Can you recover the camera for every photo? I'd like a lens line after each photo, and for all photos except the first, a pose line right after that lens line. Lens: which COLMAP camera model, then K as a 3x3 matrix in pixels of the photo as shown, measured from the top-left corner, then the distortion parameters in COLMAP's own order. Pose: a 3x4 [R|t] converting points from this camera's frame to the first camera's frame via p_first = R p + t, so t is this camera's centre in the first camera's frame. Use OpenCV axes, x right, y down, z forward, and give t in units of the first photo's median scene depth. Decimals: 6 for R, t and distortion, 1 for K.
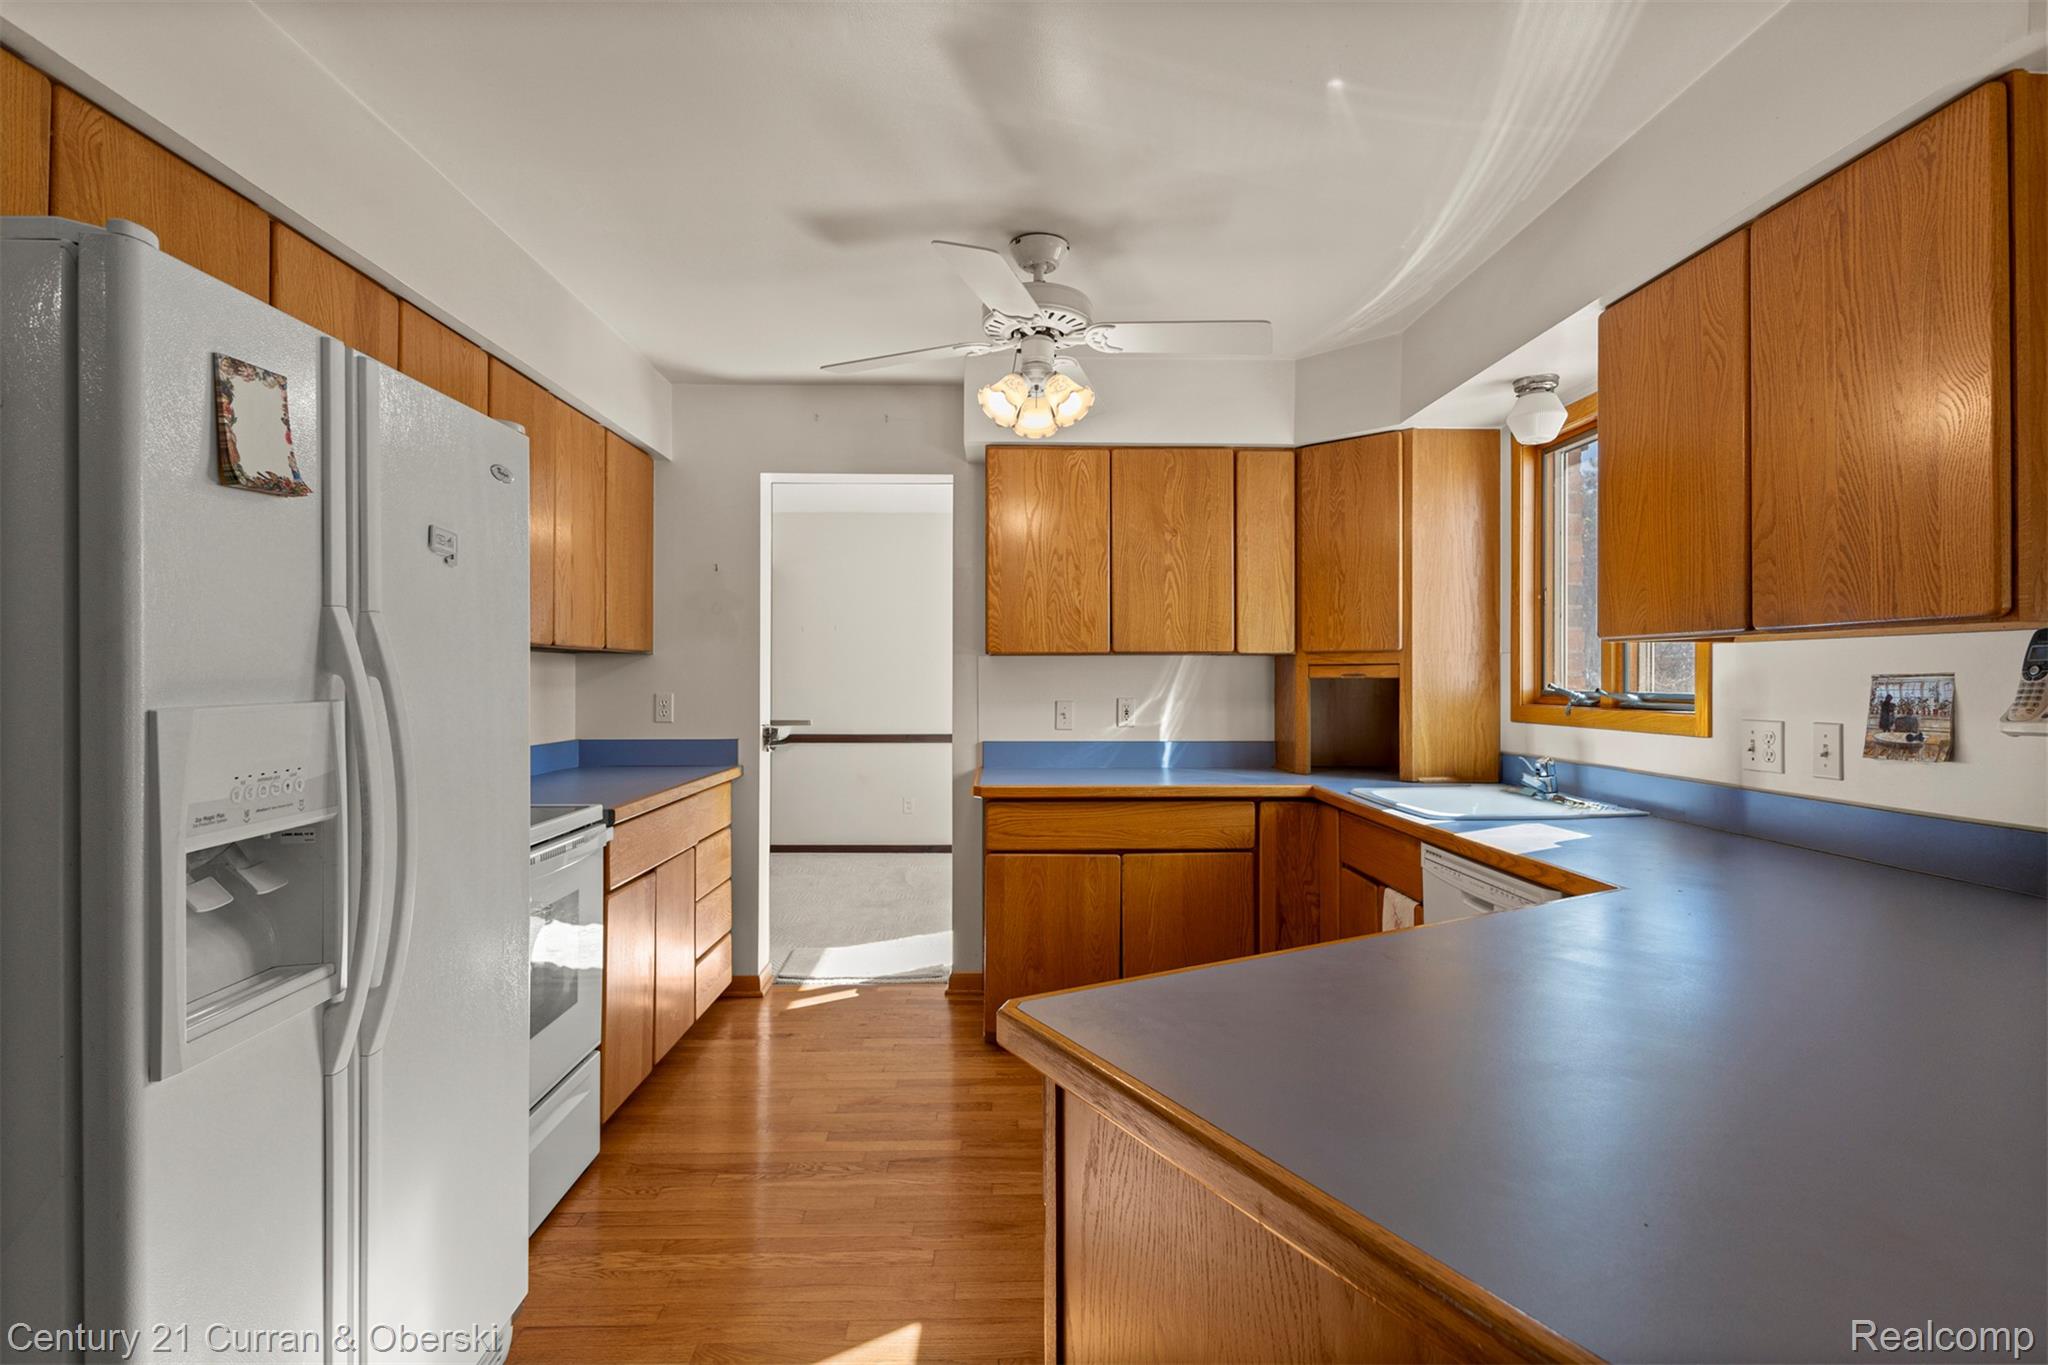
lens RADIAL K [[975.6, 0, 1030.6], [0, 975.6, 674.5], [0, 0, 1]] dist [0.004610, -0.002787]
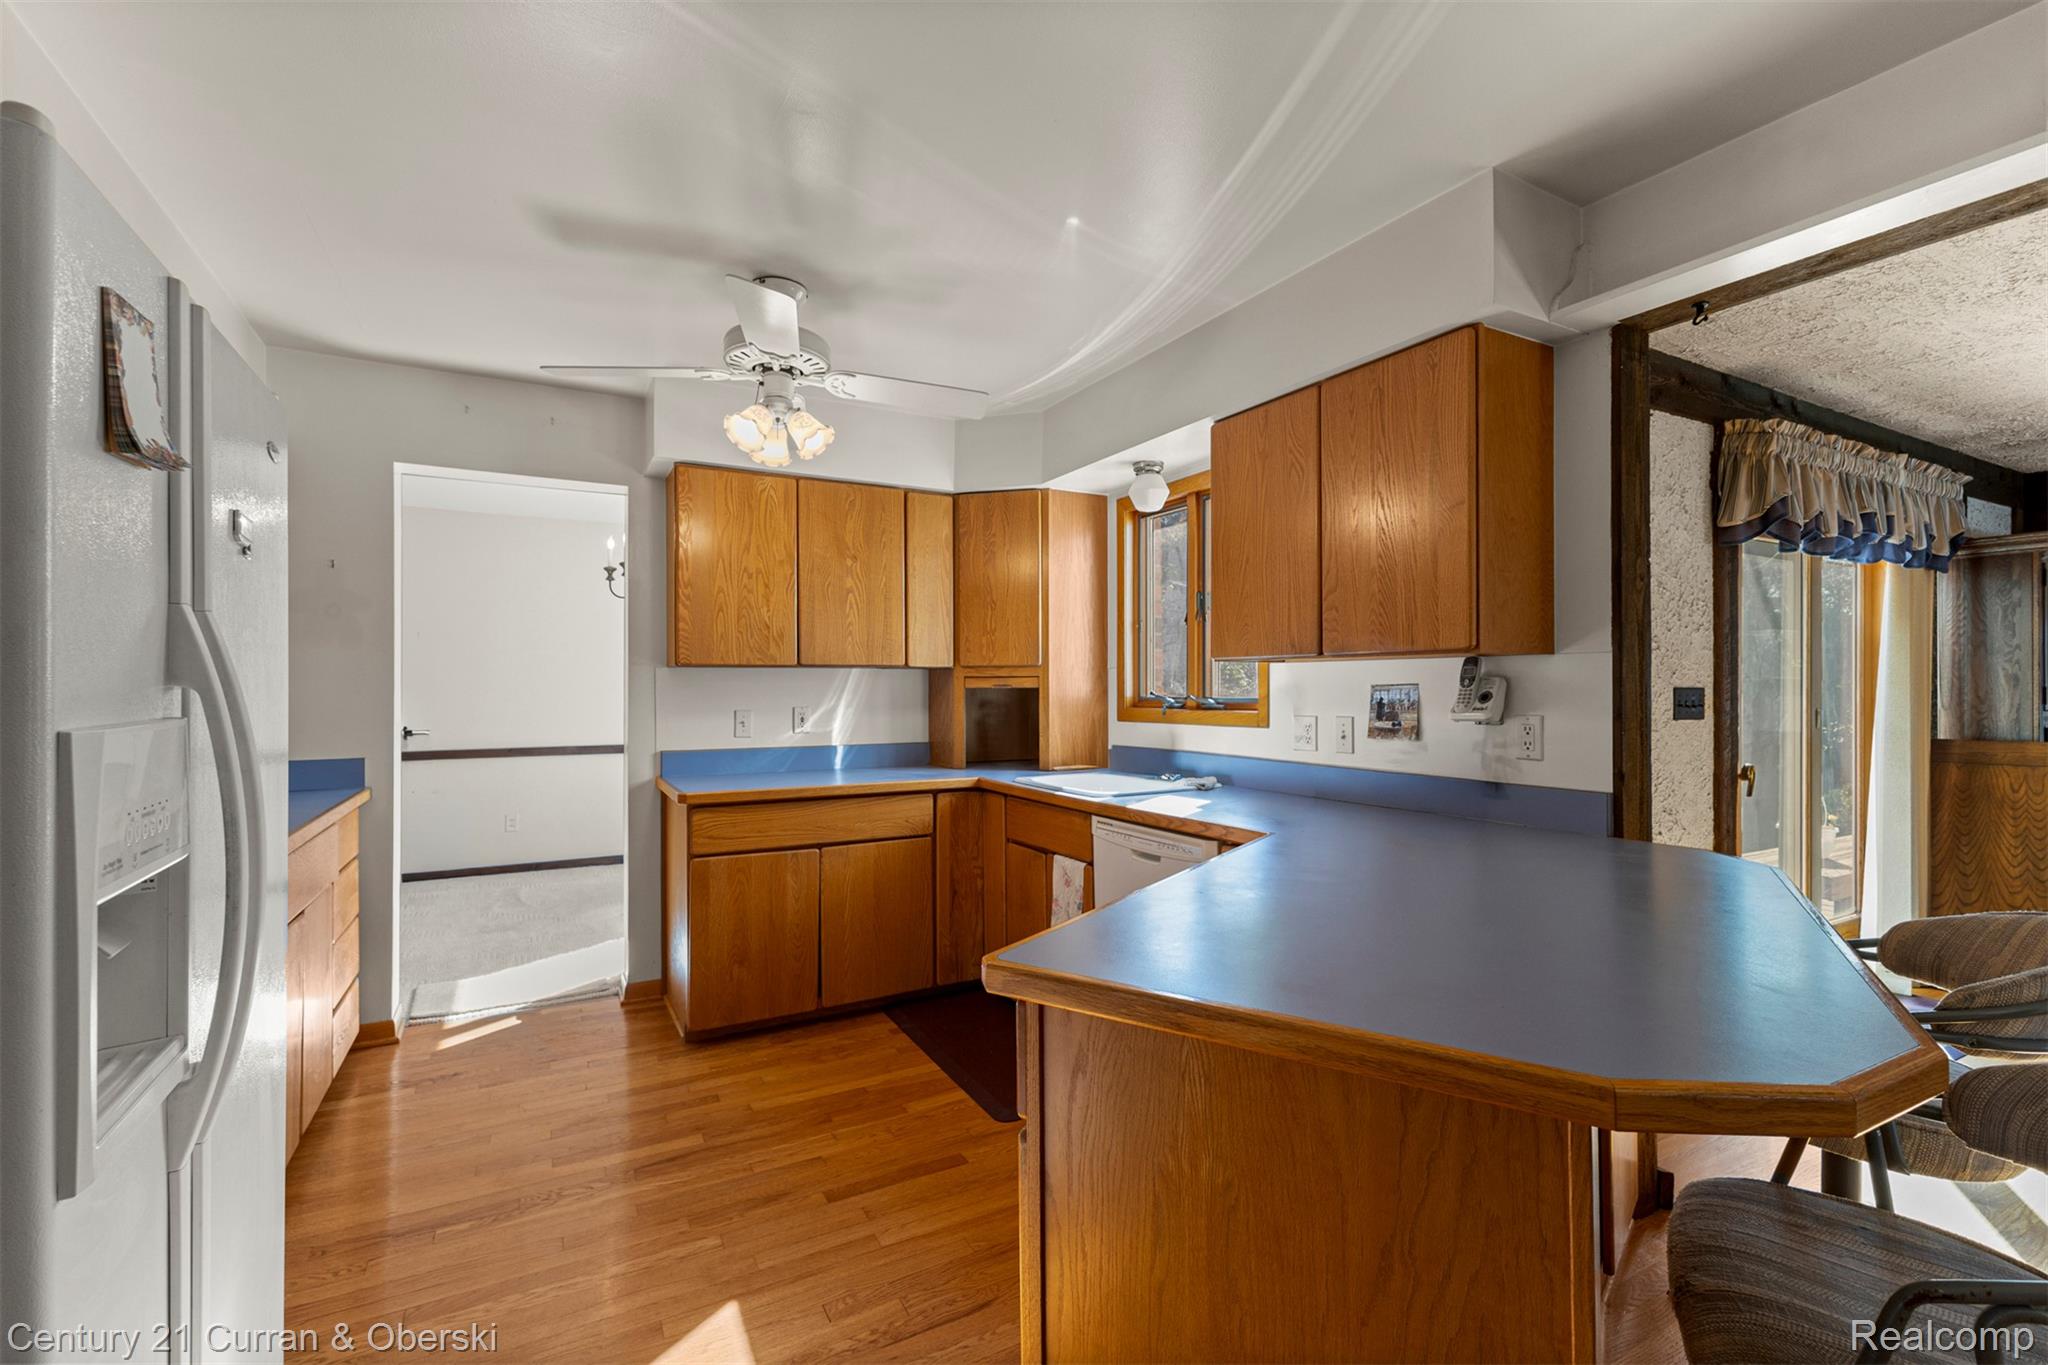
lens RADIAL K [[887.1, 0, 1028.6], [0, 887.1, 683.8], [0, 0, 1]] dist [0.010136, -0.000777]
pose [[0.889644, -0.000532, 0.456654, -0.185971], [0.001187, 0.999999, -0.001147, -0.000068], [-0.456653, 0.001562, 0.889644, -0.002257]]
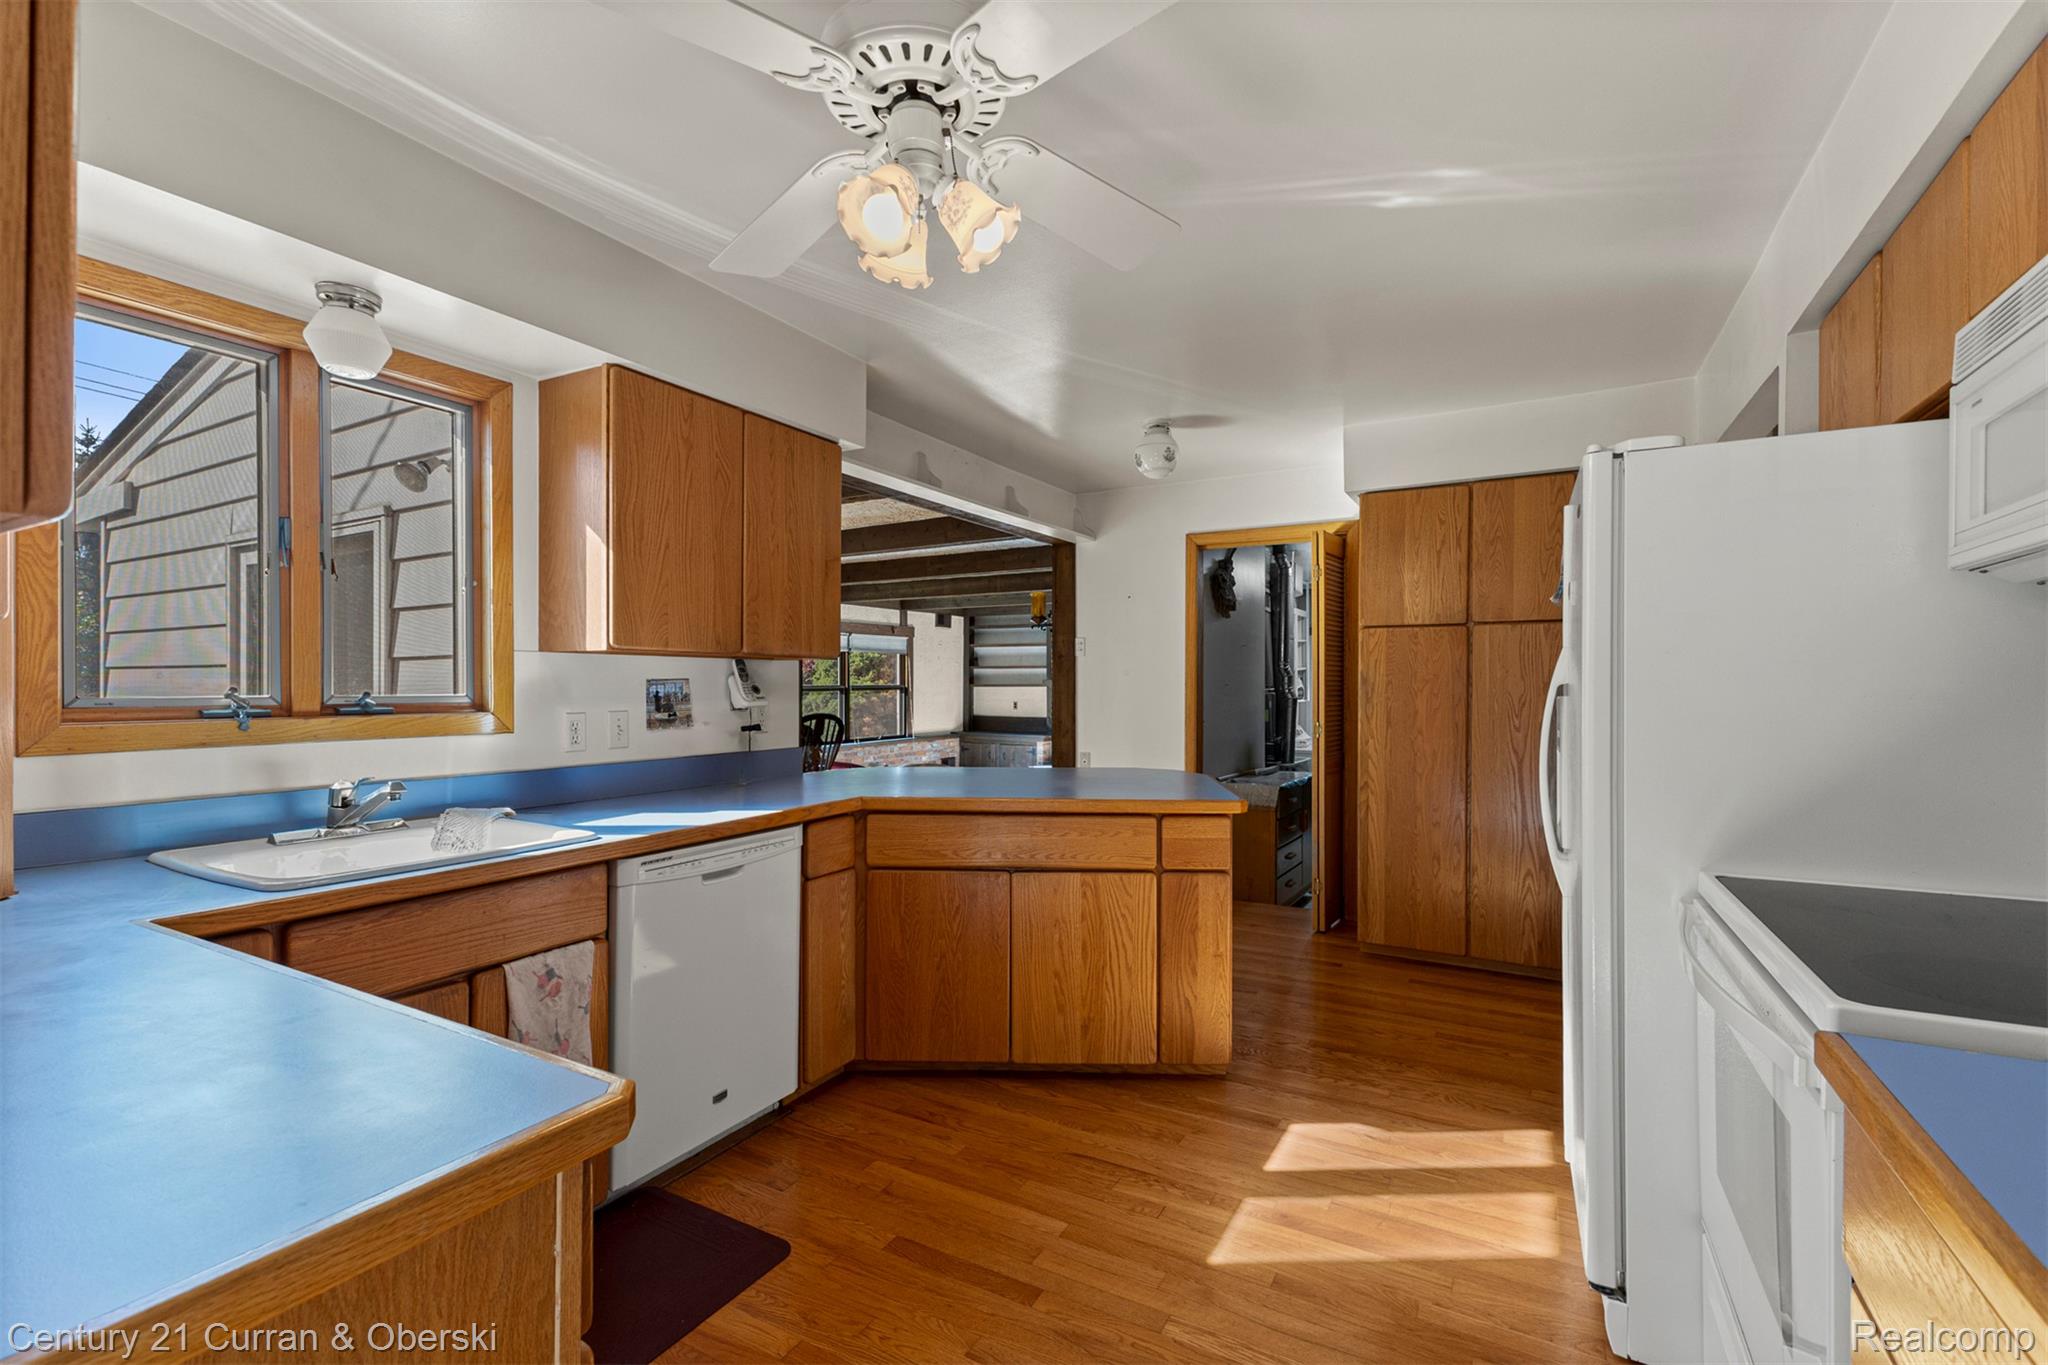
lens RADIAL K [[887.1, 0, 1030.6], [0, 887.1, 687.3], [0, 0, 1]] dist [0.010136, -0.000777]
pose [[-0.854113, -0.008943, 0.520010, -0.319974], [-0.007911, 0.999960, 0.004203, 0.001981], [-0.520027, -0.000524, -0.854150, 1.360199]]
